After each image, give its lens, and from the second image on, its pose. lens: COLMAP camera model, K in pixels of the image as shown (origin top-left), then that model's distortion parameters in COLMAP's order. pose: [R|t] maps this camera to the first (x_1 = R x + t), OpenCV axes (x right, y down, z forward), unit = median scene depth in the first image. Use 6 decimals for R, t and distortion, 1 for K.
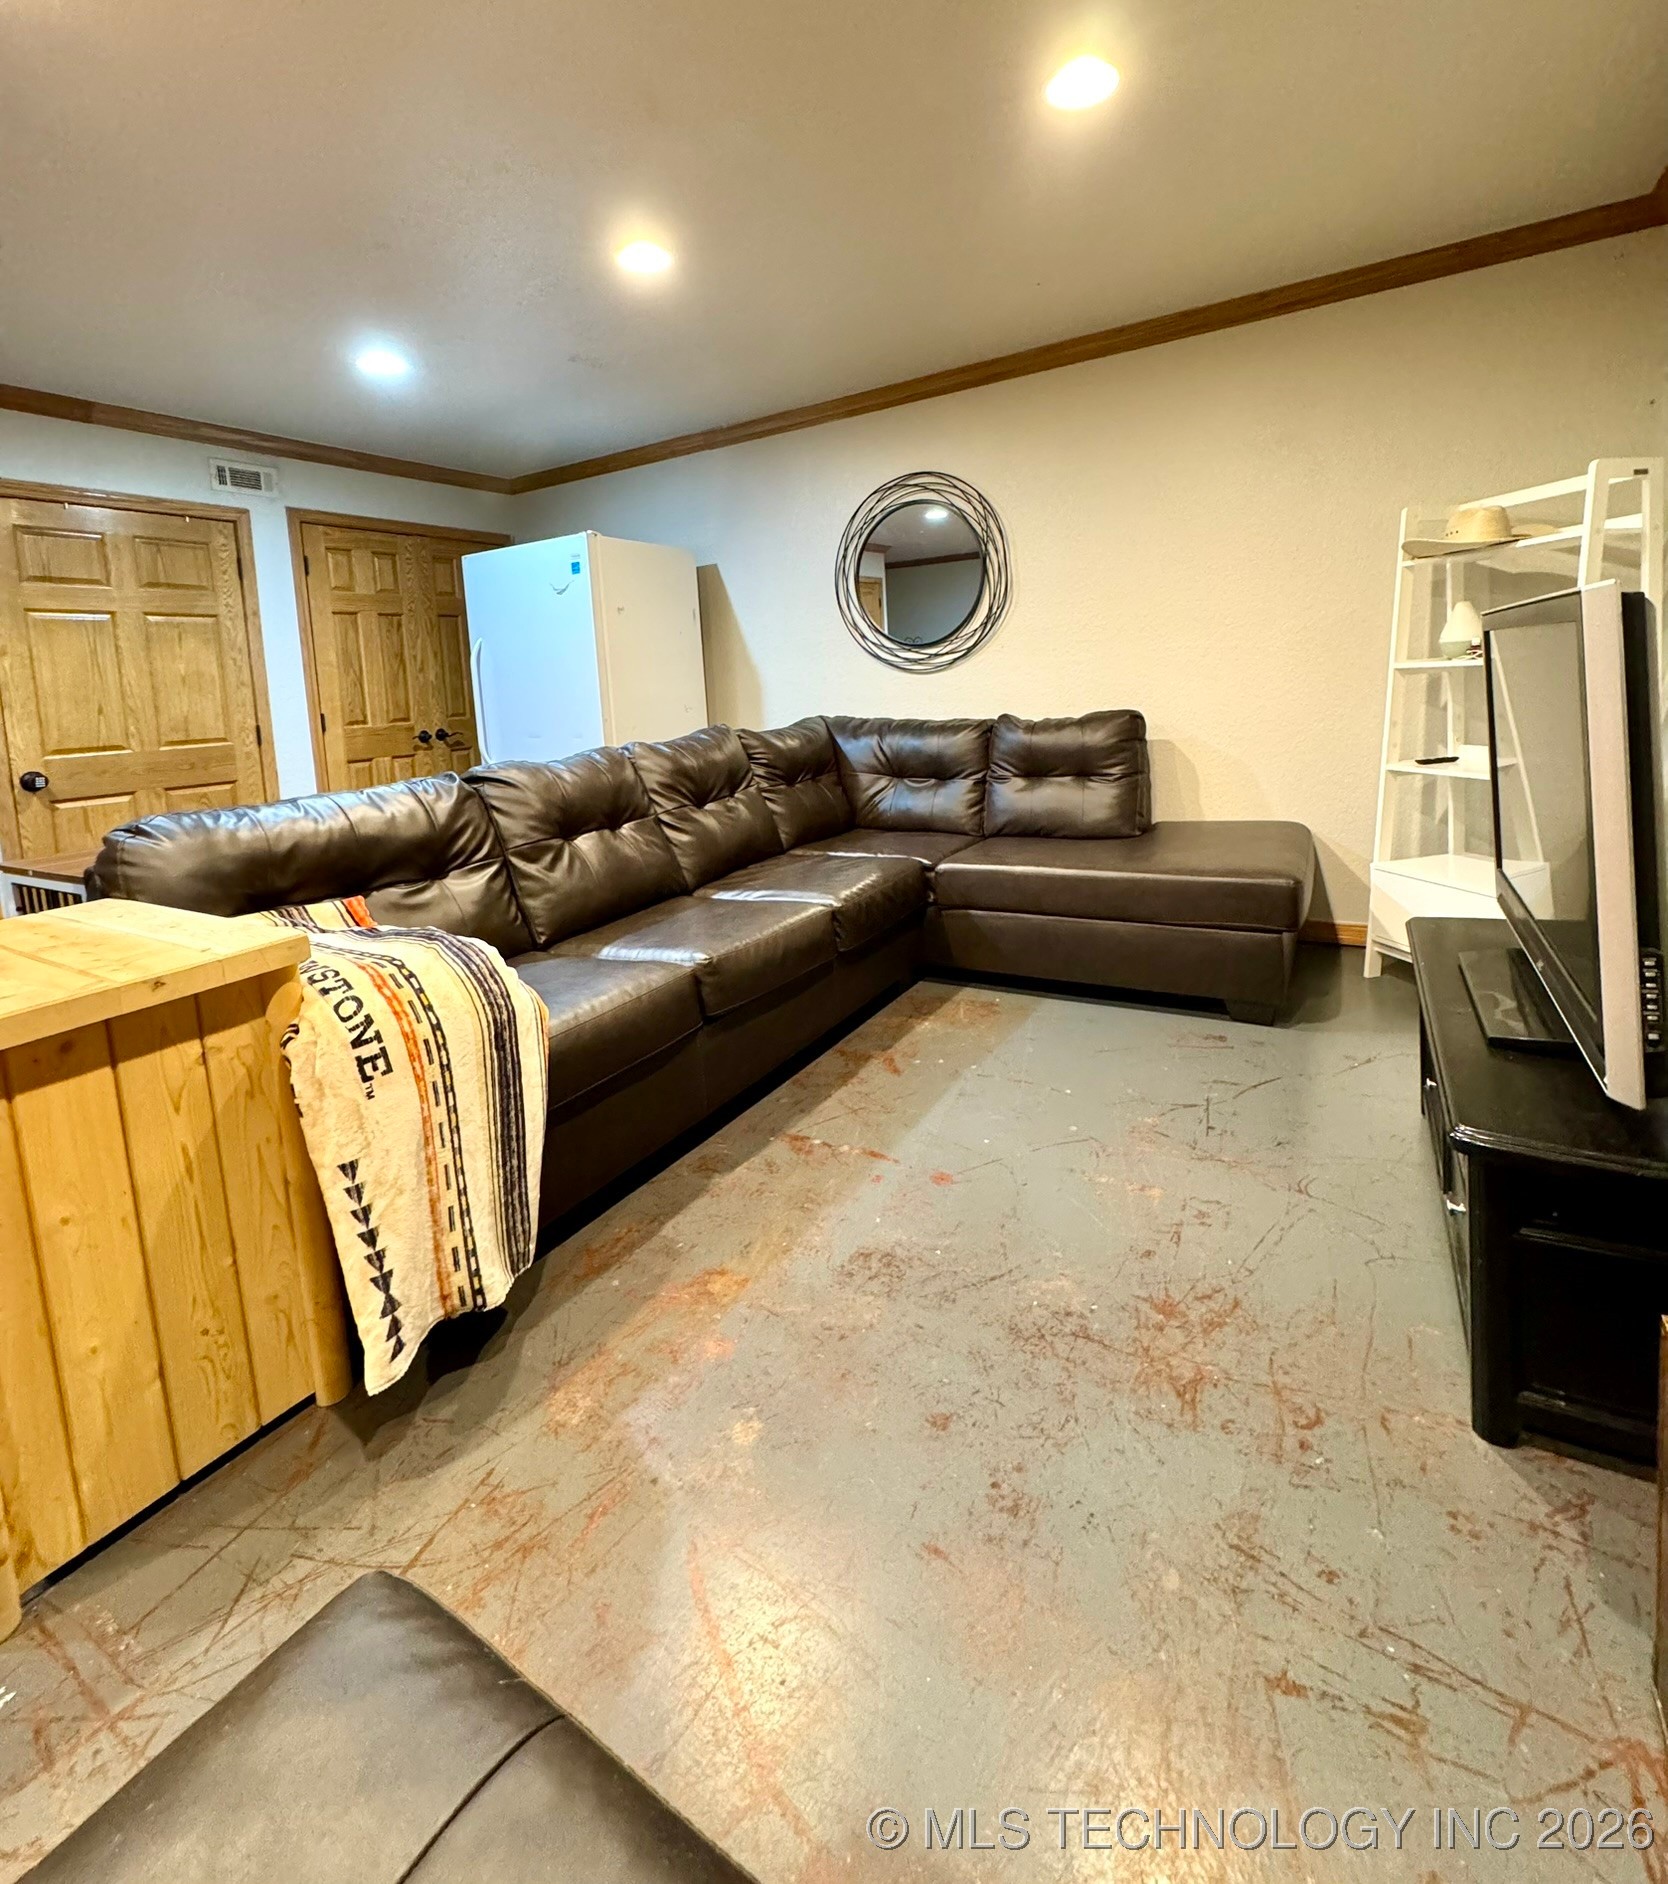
lens RADIAL K [[888.8, 0, 820.0], [0, 888.8, 783.4], [0, 0, 1]] dist [-0.002874, -0.000121]
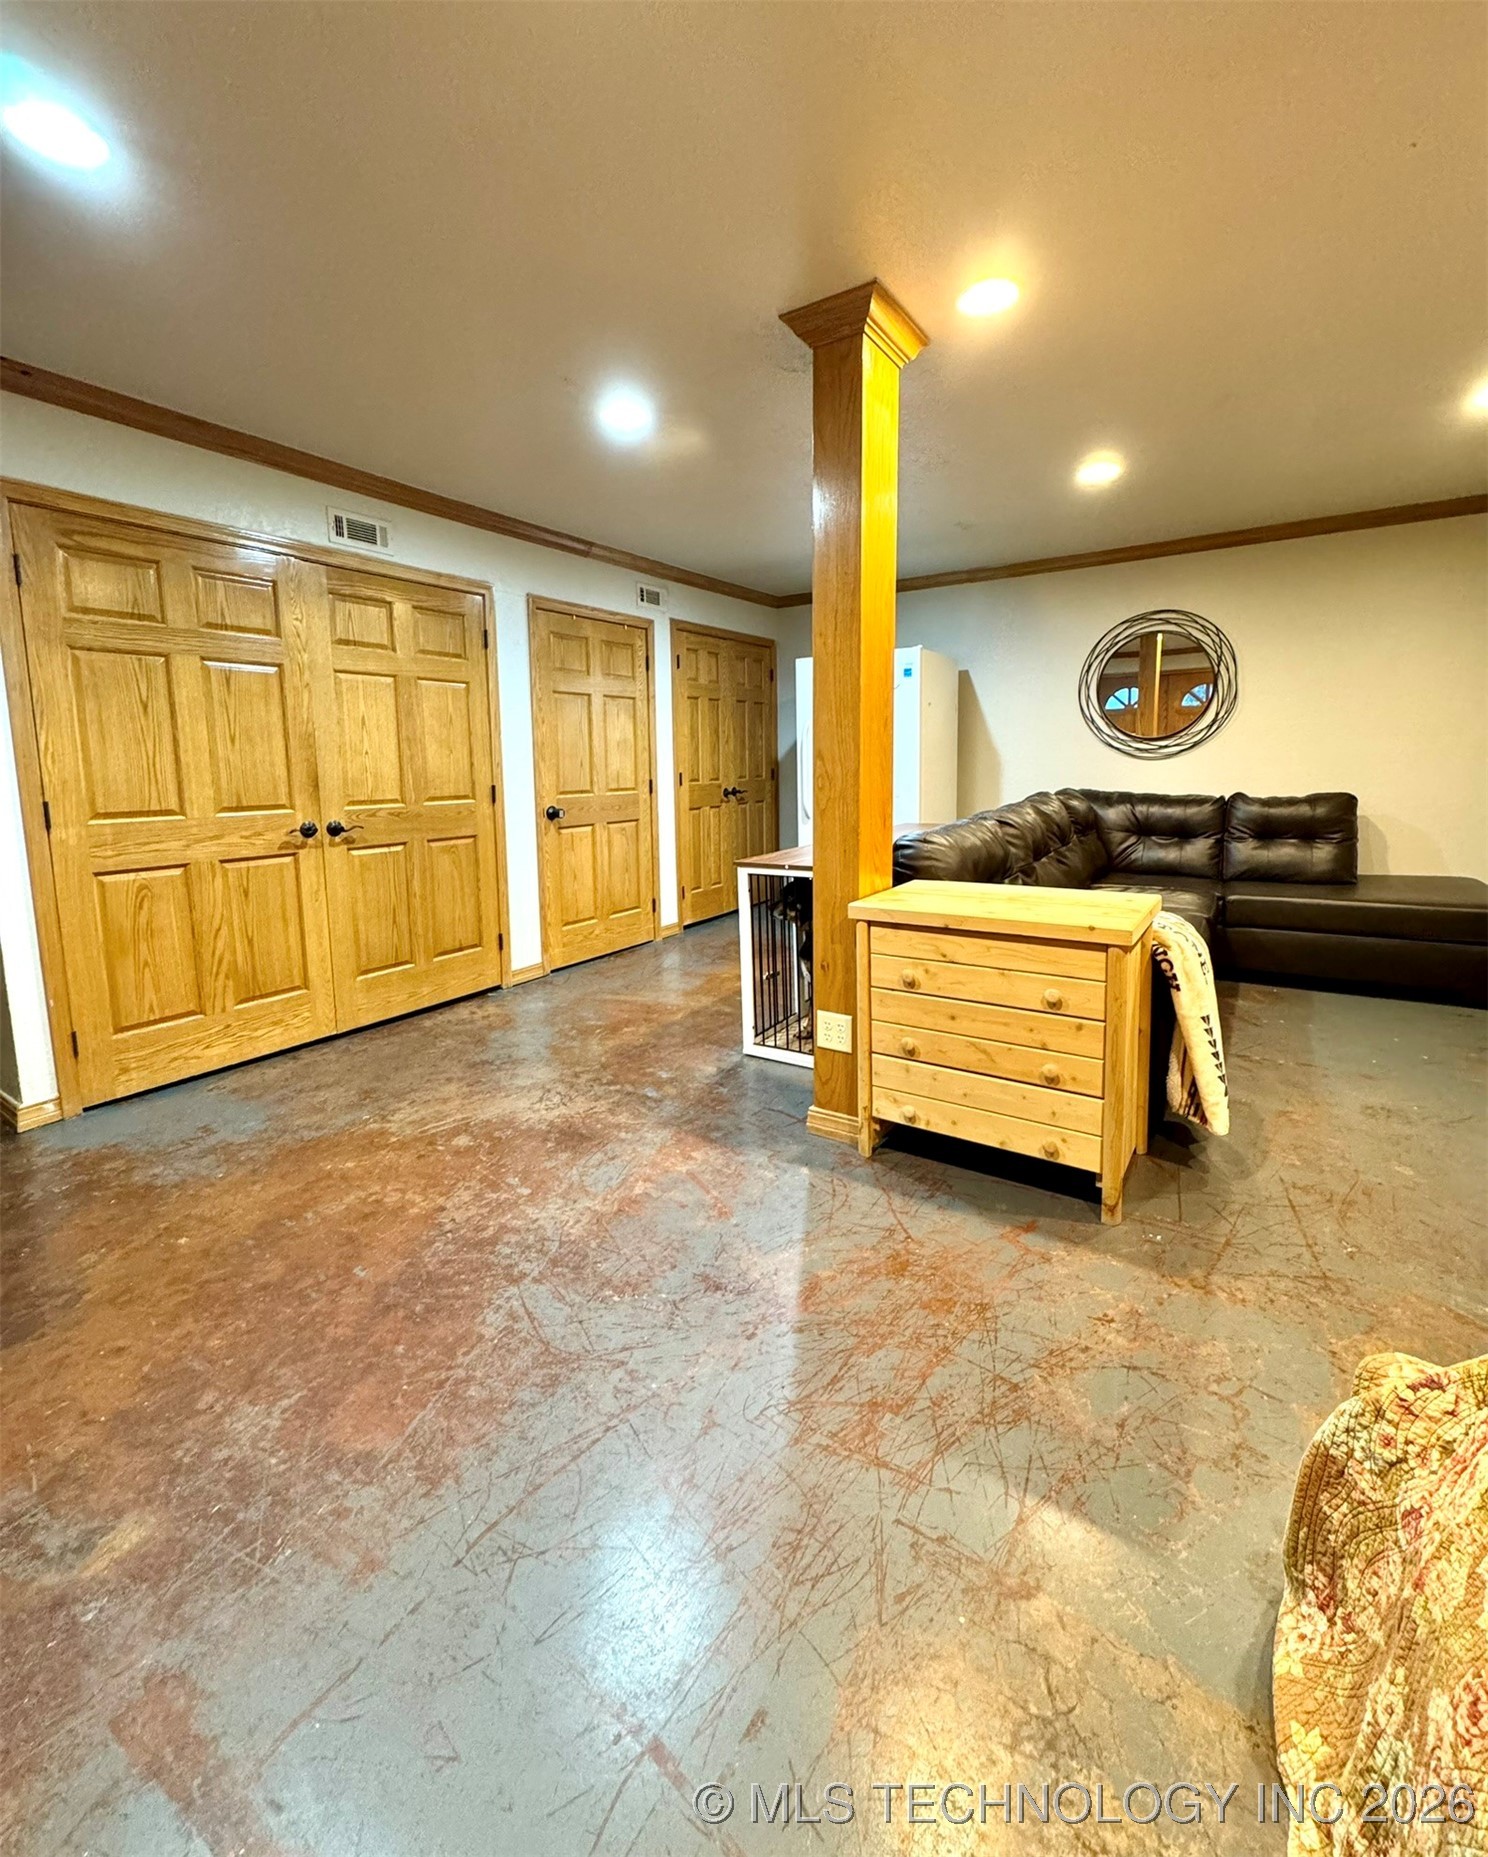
lens RADIAL K [[800.0, 0, 733.1], [0, 800.0, 864.2], [0, 0, 1]] dist [-0.003732, 0.000438]
pose [[0.998759, 0.041353, -0.027763, -0.505638], [-0.040863, 0.999003, 0.017996, 0.040483], [0.028480, -0.016839, 0.999453, -0.241685]]
